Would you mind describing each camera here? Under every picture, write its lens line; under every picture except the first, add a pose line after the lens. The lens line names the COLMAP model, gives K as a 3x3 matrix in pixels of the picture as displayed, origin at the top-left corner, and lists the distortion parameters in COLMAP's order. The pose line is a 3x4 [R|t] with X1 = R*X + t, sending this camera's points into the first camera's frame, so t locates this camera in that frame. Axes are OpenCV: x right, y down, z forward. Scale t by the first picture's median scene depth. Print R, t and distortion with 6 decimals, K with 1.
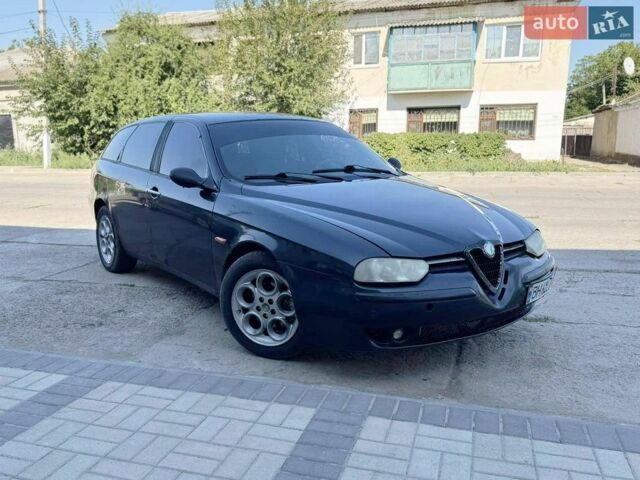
lens RADIAL K [[597.0, 0, 284.0], [0, 597.0, 265.1], [0, 0, 1]] dist [0.130470, -0.233574]
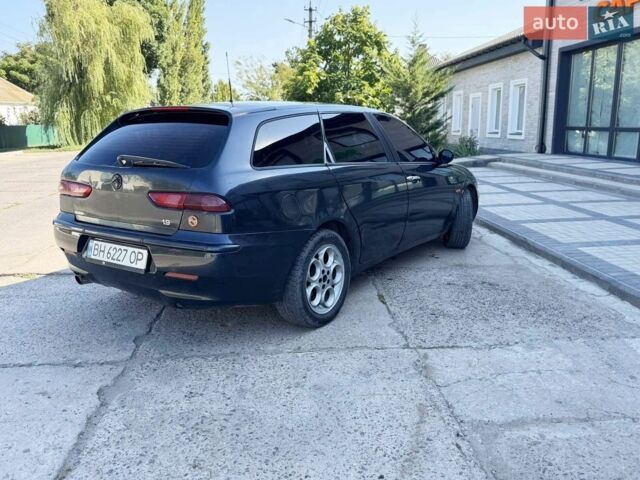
lens RADIAL K [[525.4, 0, 320.0], [0, 525.4, 240.0], [0, 0, 1]] dist [0.100729, -0.172976]
pose [[-0.381405, -0.177733, 0.907161, -0.242482], [0.212218, 0.938298, 0.273057, -0.073062], [-0.899719, 0.296661, -0.320153, 0.348511]]
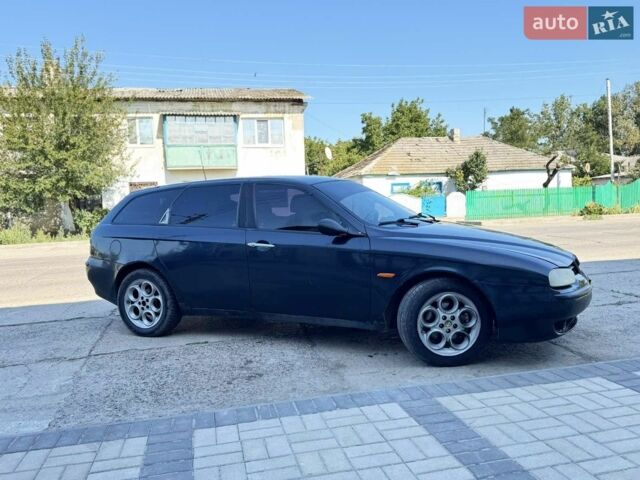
lens RADIAL K [[525.4, 0, 320.0], [0, 525.4, 240.0], [0, 0, 1]] dist [0.100729, -0.172976]
pose [[0.848931, -0.063258, 0.524704, -0.145965], [0.140483, 0.984104, -0.108647, -0.003130], [-0.509491, 0.165946, 0.844323, 0.033347]]
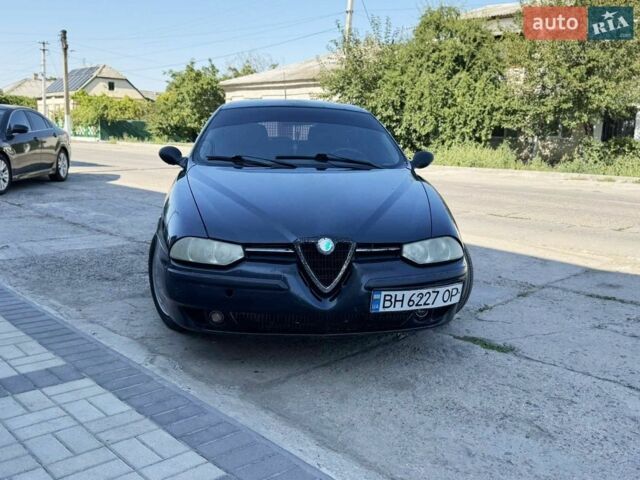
lens RADIAL K [[610.4, 0, 321.7], [0, 610.4, 255.0], [0, 0, 1]] dist [0.156841, -0.306101]
pose [[0.883902, 0.123934, -0.450953, 0.124884], [-0.130999, 0.991259, 0.015656, -0.004167], [0.448951, 0.045236, 0.892411, 0.026409]]
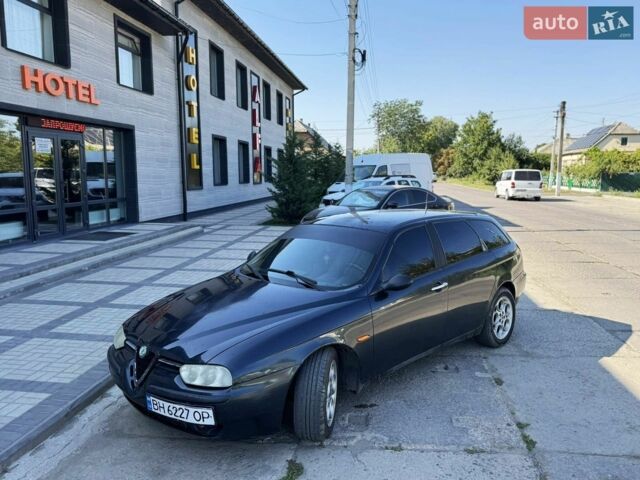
lens RADIAL K [[525.4, 0, 320.0], [0, 525.4, 240.0], [0, 0, 1]] dist [0.100729, -0.172976]
pose [[0.190051, 0.136372, -0.972257, 0.245959], [-0.202987, 0.974366, 0.096989, -0.073956], [0.960561, 0.178923, 0.212861, 0.178025]]
